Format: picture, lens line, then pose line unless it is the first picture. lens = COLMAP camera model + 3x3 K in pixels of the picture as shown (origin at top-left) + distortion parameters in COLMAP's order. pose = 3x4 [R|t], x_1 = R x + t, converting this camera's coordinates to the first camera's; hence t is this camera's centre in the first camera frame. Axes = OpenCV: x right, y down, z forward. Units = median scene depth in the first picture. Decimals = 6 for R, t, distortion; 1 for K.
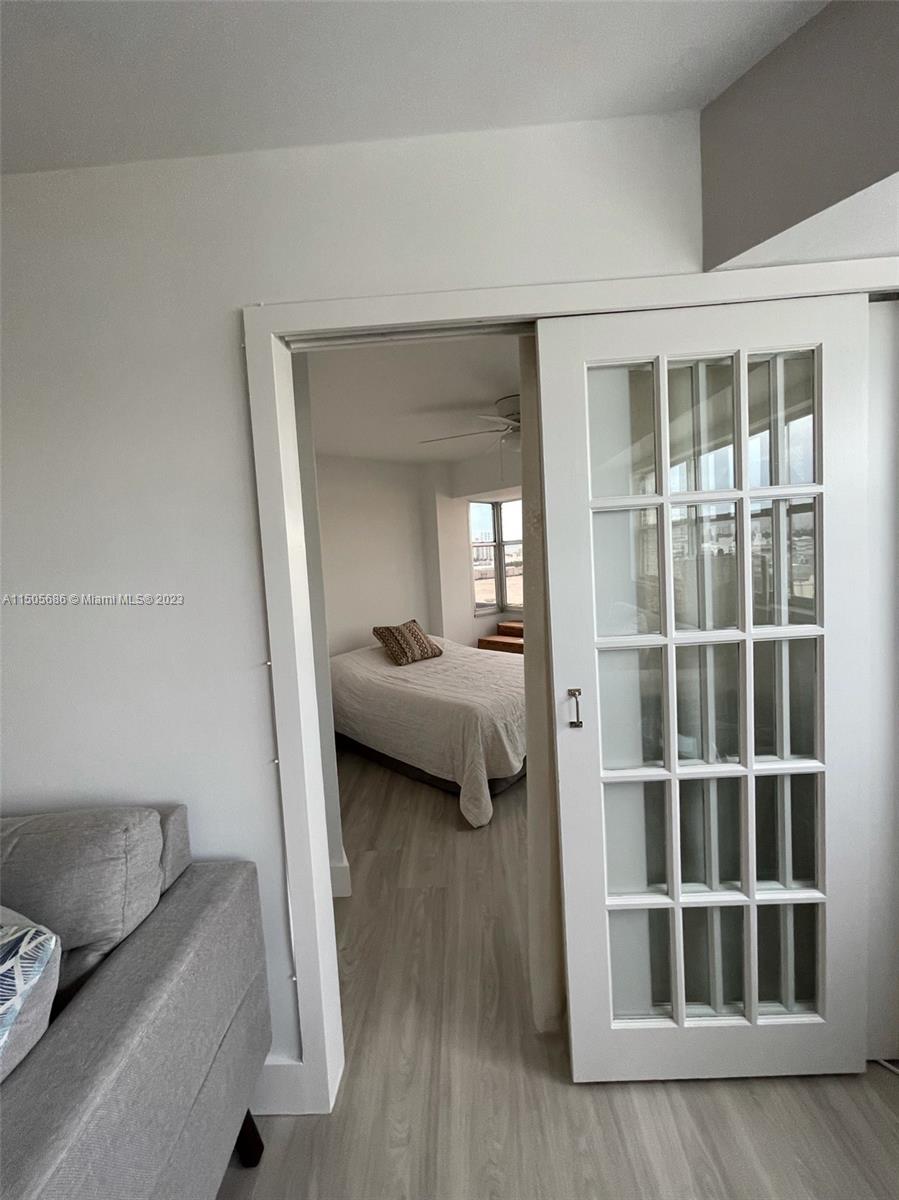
lens RADIAL K [[479.3, 0, 446.8], [0, 479.3, 593.2], [0, 0, 1]] dist [0.003276, -0.000304]
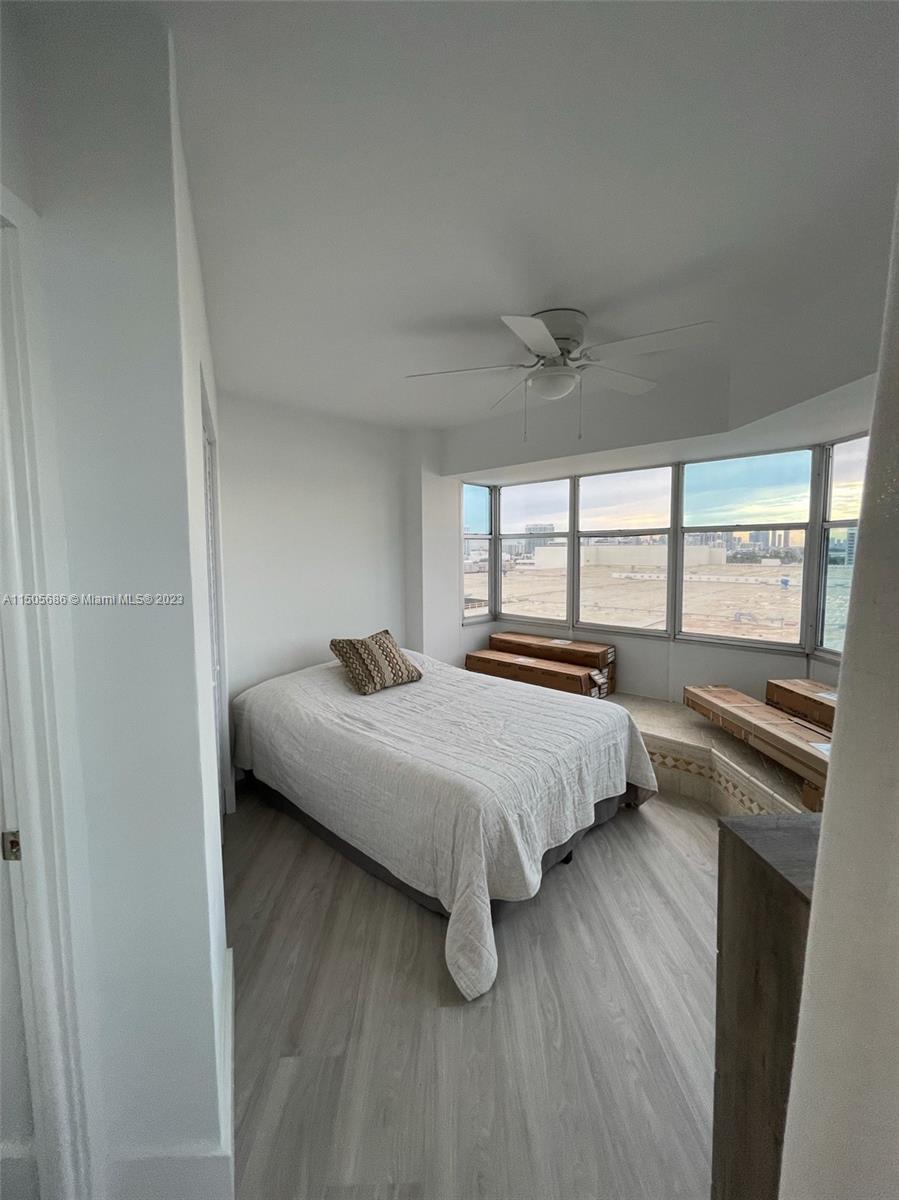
lens RADIAL K [[482.6, 0, 448.1], [0, 482.6, 600.8], [0, 0, 1]] dist [0.001092, 0.000140]
pose [[0.997533, 0.045268, 0.053660, -0.015139], [-0.046822, 0.998509, 0.028075, -0.019671], [-0.052309, -0.030518, 0.998165, 0.256413]]
